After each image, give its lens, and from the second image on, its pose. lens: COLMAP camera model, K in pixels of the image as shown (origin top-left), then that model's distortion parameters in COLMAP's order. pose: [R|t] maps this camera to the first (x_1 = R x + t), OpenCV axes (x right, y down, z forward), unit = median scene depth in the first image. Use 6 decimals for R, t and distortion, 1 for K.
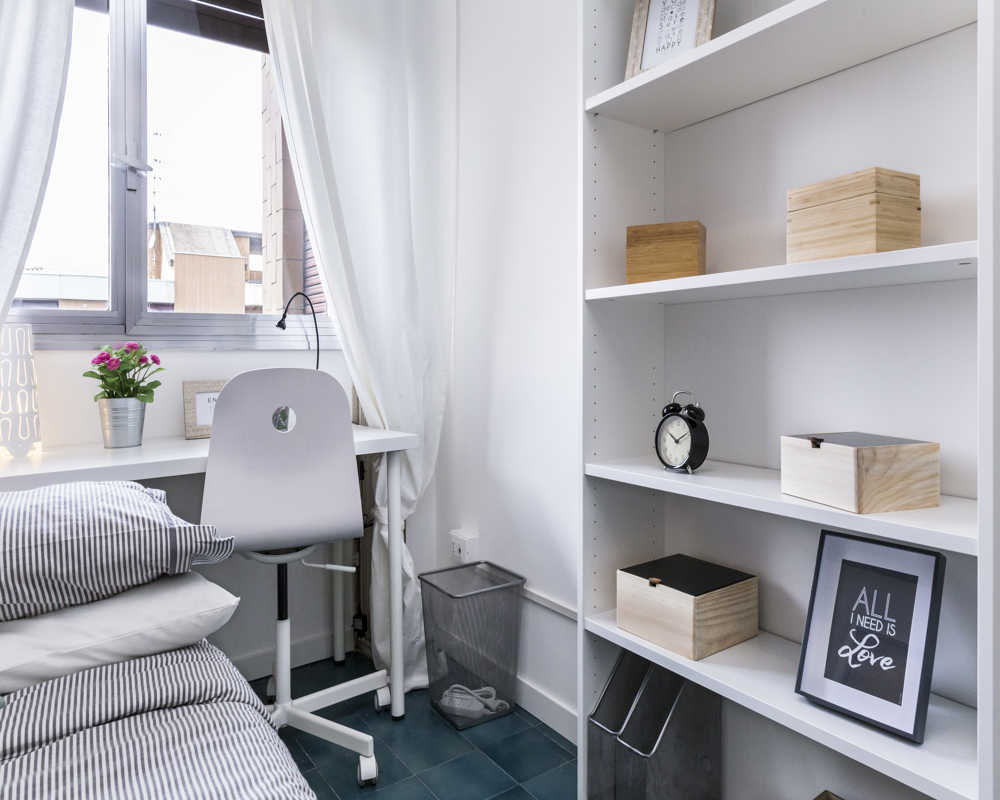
lens RADIAL K [[651.7, 0, 515.8], [0, 651.7, 376.8], [0, 0, 1]] dist [0.002430, -0.003190]
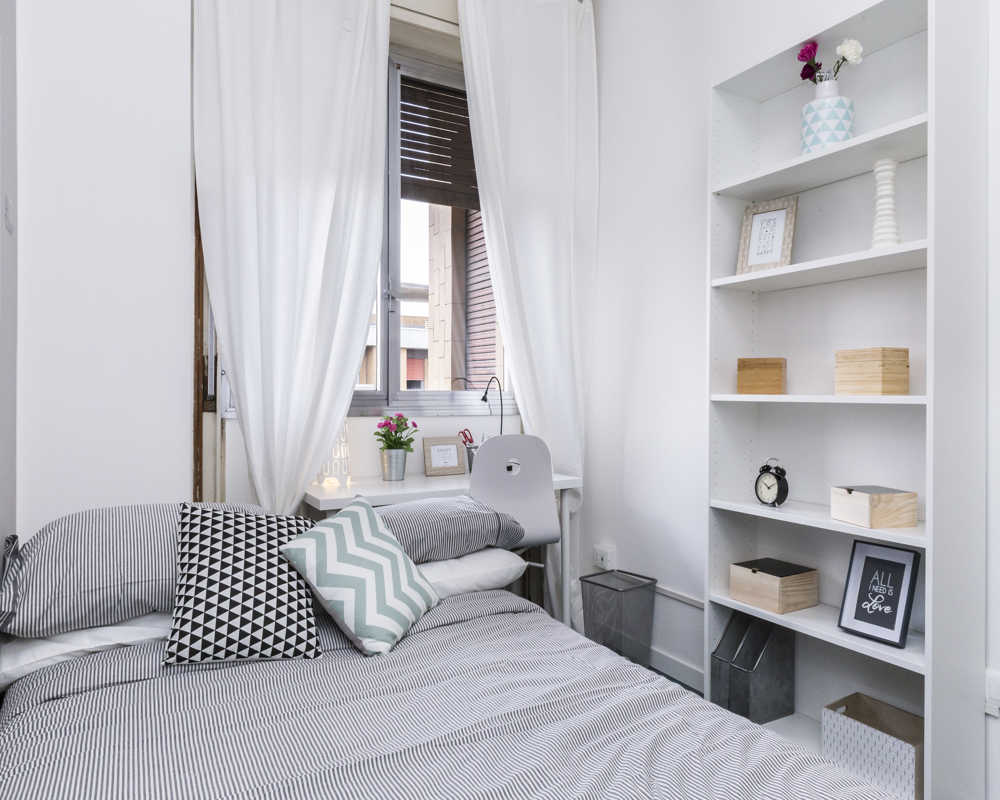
lens RADIAL K [[679.4, 0, 503.2], [0, 679.4, 390.4], [0, 0, 1]] dist [0.024492, -0.027403]
pose [[0.995654, 0.015783, -0.091779, -0.287893], [-0.018700, 0.999344, -0.031003, -0.088366], [0.091229, 0.032585, 0.995297, -0.854275]]
